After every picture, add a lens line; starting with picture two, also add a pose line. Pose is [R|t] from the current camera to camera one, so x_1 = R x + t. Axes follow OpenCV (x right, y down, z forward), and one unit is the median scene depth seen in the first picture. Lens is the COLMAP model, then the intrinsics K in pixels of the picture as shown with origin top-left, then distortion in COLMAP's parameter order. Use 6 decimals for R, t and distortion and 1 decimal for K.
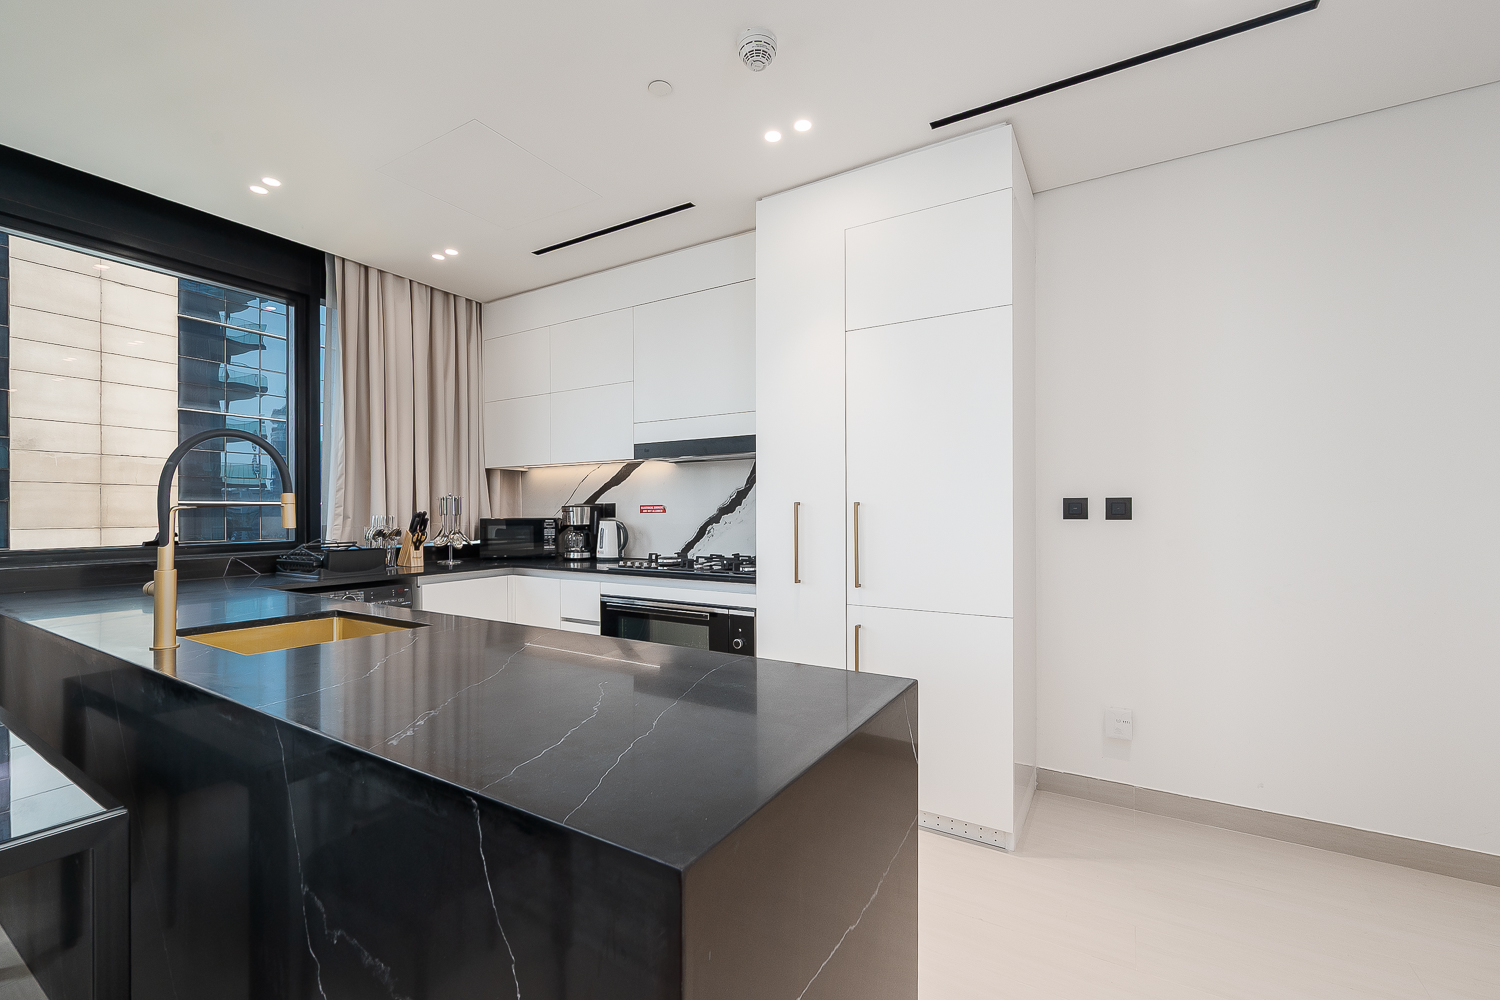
lens RADIAL K [[572.9, 0, 743.4], [0, 572.9, 505.5], [0, 0, 1]] dist [-0.001719, -0.000096]
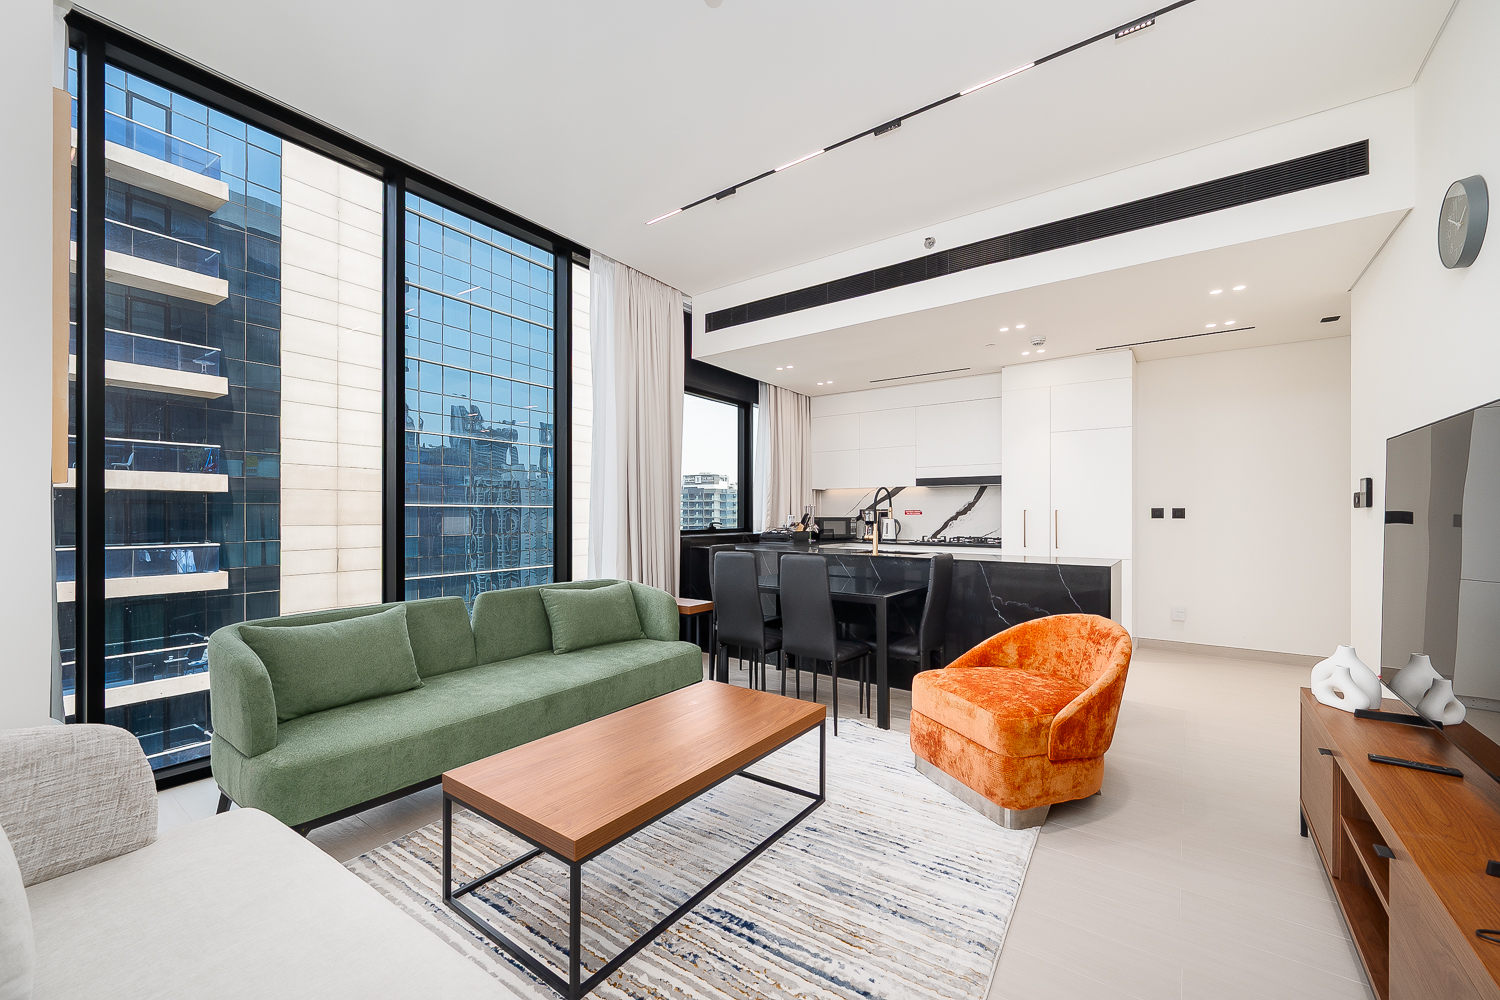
lens RADIAL K [[590.7, 0, 746.9], [0, 590.7, 507.2], [0, 0, 1]] dist [-0.001590, 0.000033]
pose [[0.999024, 0.003970, -0.043982, -0.632803], [-0.004077, 0.999989, -0.002362, -0.004135], [0.043972, 0.002539, 0.999030, -0.938385]]
